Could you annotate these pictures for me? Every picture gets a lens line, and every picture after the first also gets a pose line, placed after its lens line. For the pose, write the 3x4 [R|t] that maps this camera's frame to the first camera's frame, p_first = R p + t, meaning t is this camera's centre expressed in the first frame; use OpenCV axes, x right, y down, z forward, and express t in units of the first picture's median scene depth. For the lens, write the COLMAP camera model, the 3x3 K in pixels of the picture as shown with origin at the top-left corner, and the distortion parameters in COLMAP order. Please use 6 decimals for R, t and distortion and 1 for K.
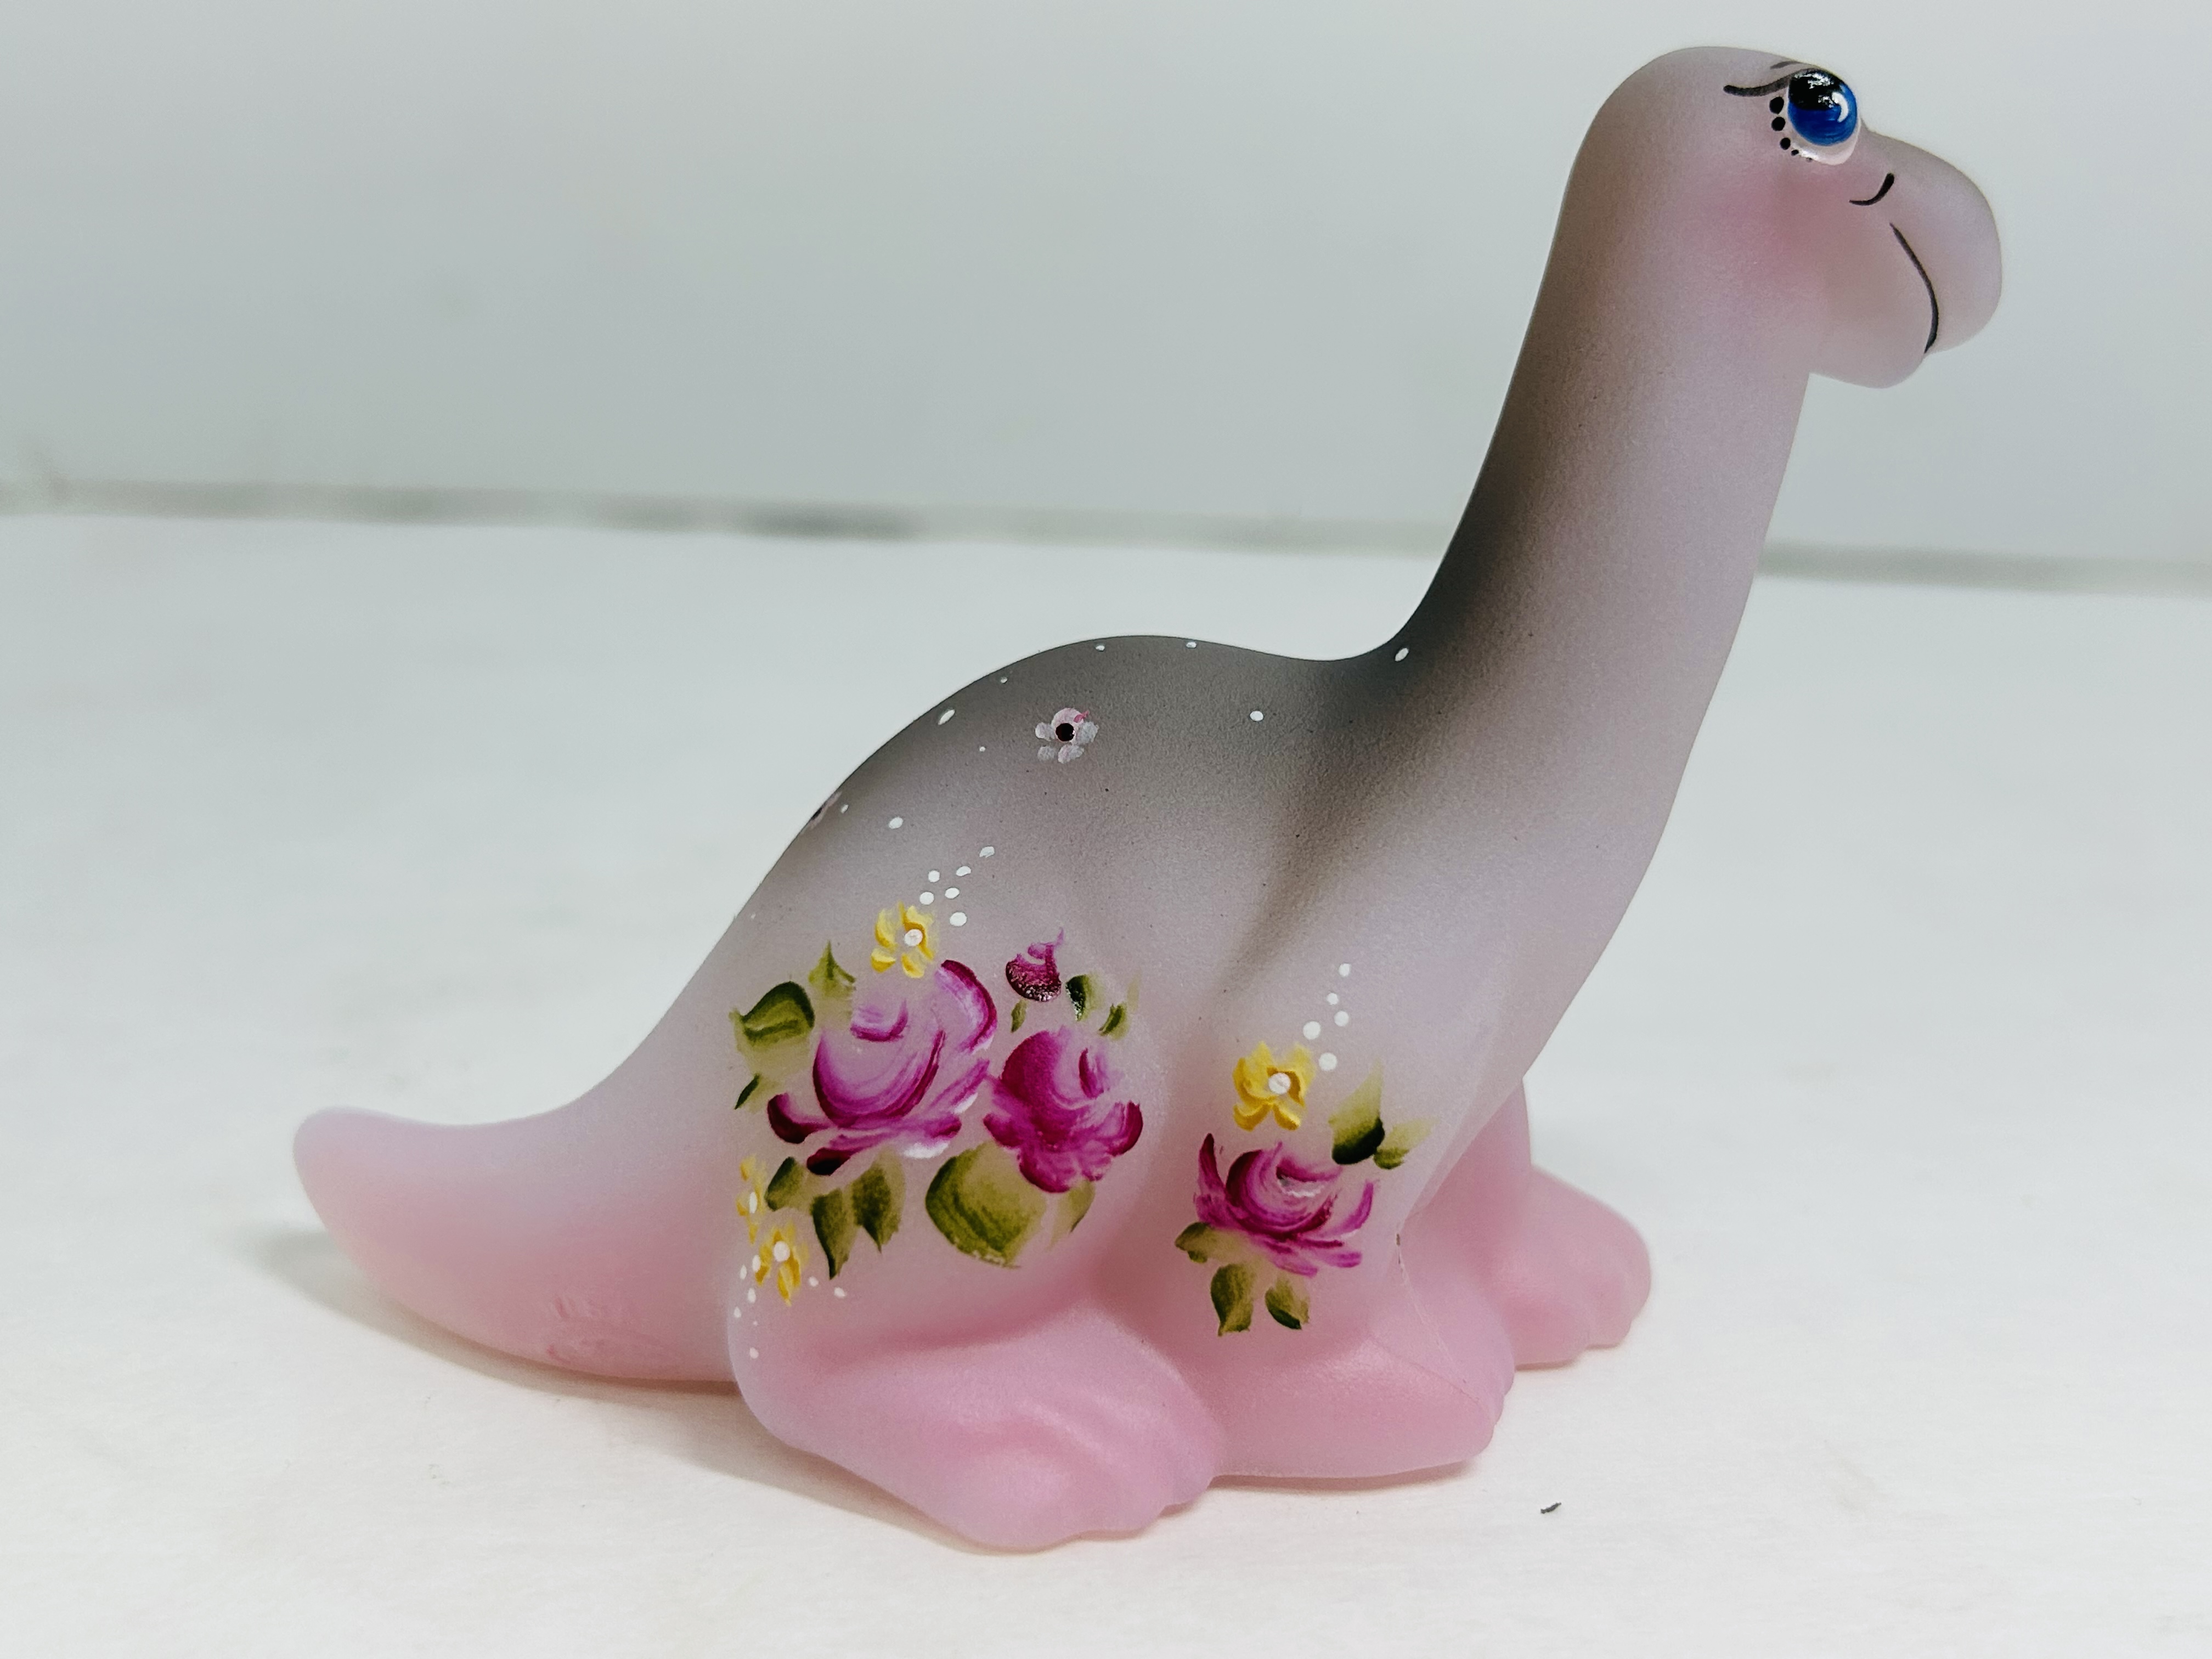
lens RADIAL K [[2321.2, 0, 1106.0], [0, 2321.2, 829.5], [0, 0, 1]] dist [0.227059, -0.760044]
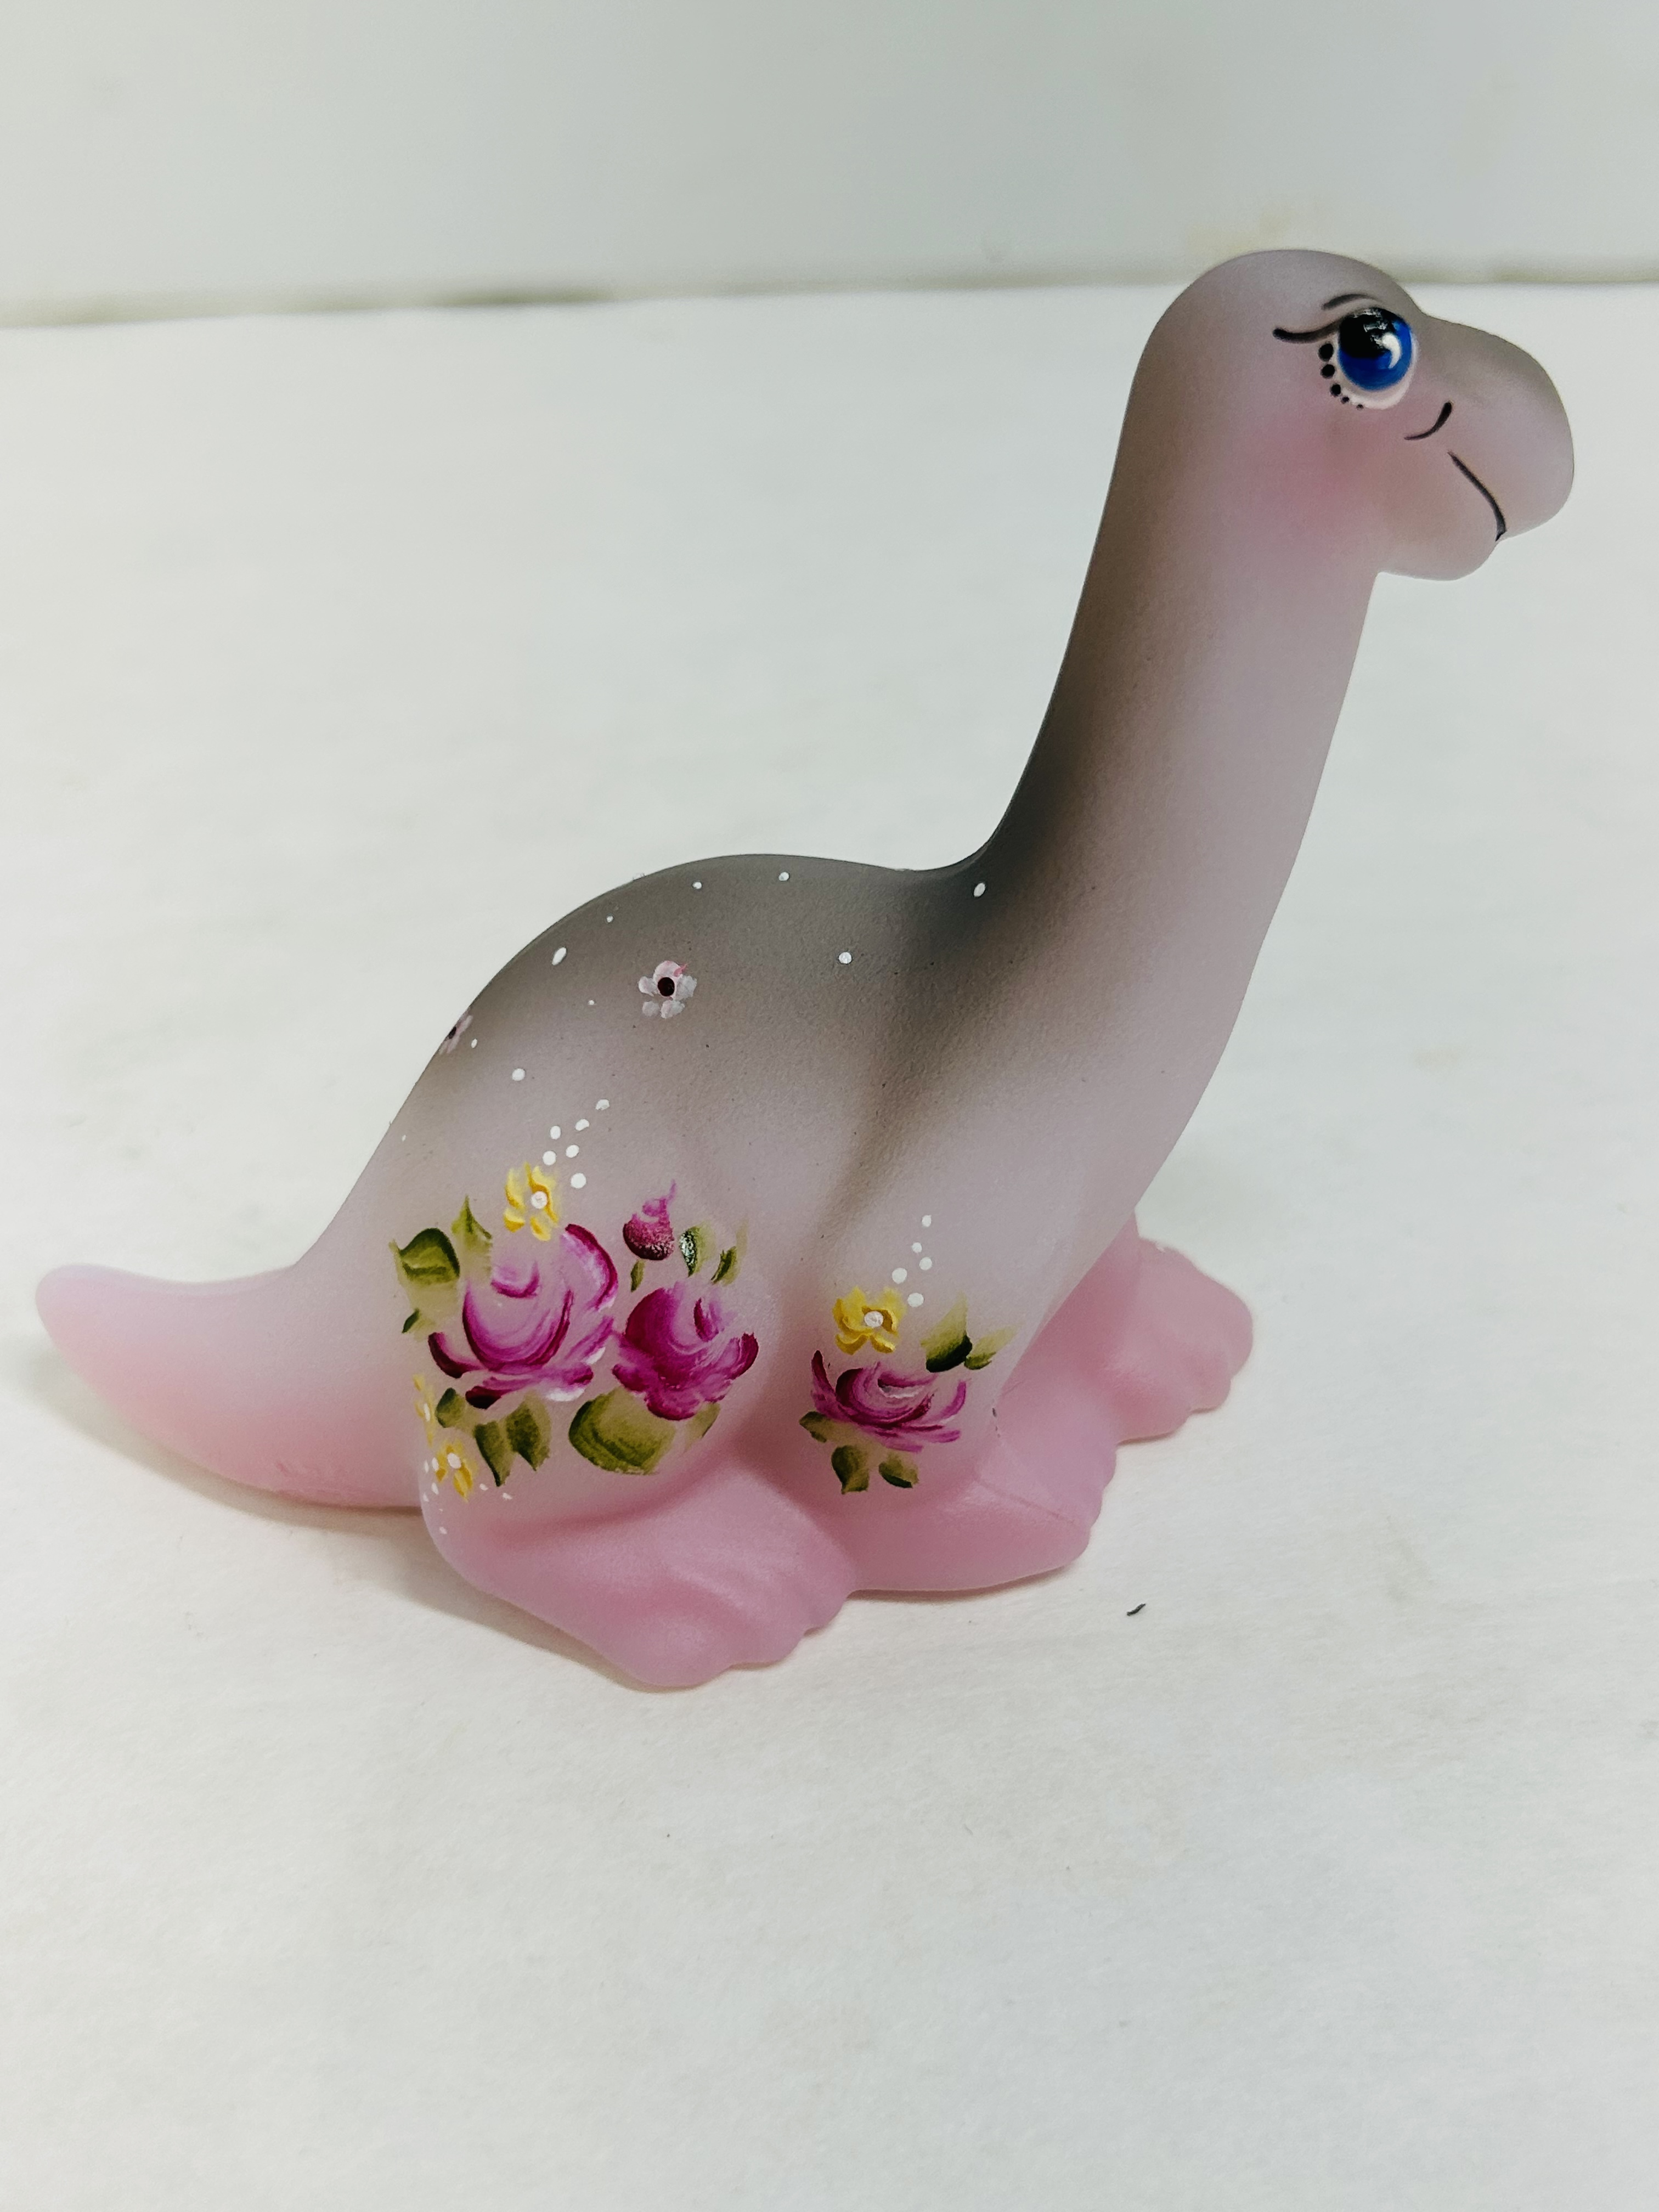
lens RADIAL K [[2321.2, 0, 829.5], [0, 2321.2, 1106.0], [0, 0, 1]] dist [0.227059, -0.760044]
pose [[0.997290, -0.053653, -0.050332, 0.112992], [0.066767, 0.947393, 0.313032, -0.333956], [0.030889, -0.315544, 0.948408, -0.030400]]
